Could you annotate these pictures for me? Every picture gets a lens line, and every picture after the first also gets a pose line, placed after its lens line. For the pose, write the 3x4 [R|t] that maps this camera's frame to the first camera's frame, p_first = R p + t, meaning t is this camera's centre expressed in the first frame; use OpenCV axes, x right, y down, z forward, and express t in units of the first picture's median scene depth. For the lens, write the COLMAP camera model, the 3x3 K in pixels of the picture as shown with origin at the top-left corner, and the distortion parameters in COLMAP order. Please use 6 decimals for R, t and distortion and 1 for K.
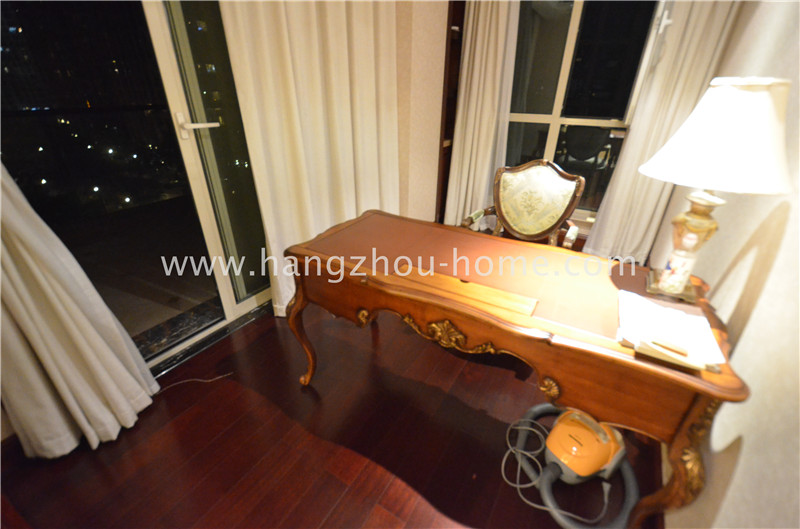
lens RADIAL K [[349.5, 0, 400.4], [0, 349.5, 262.3], [0, 0, 1]] dist [-0.003988, -0.000539]
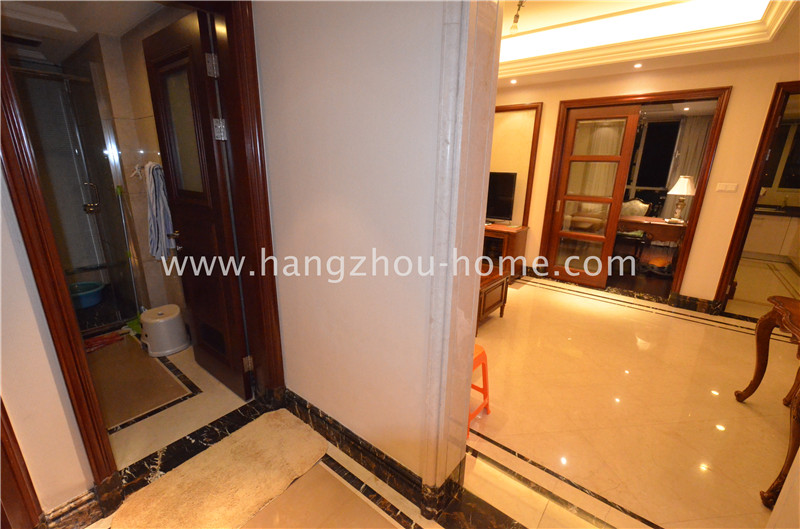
lens RADIAL K [[349.5, 0, 399.1], [0, 349.5, 266.2], [0, 0, 1]] dist [-0.003988, -0.000539]
pose [[0.992135, 0.037812, -0.119327, -1.194412], [-0.059834, 0.980582, -0.186761, 0.930622], [0.109948, 0.192432, 0.975131, -1.967541]]
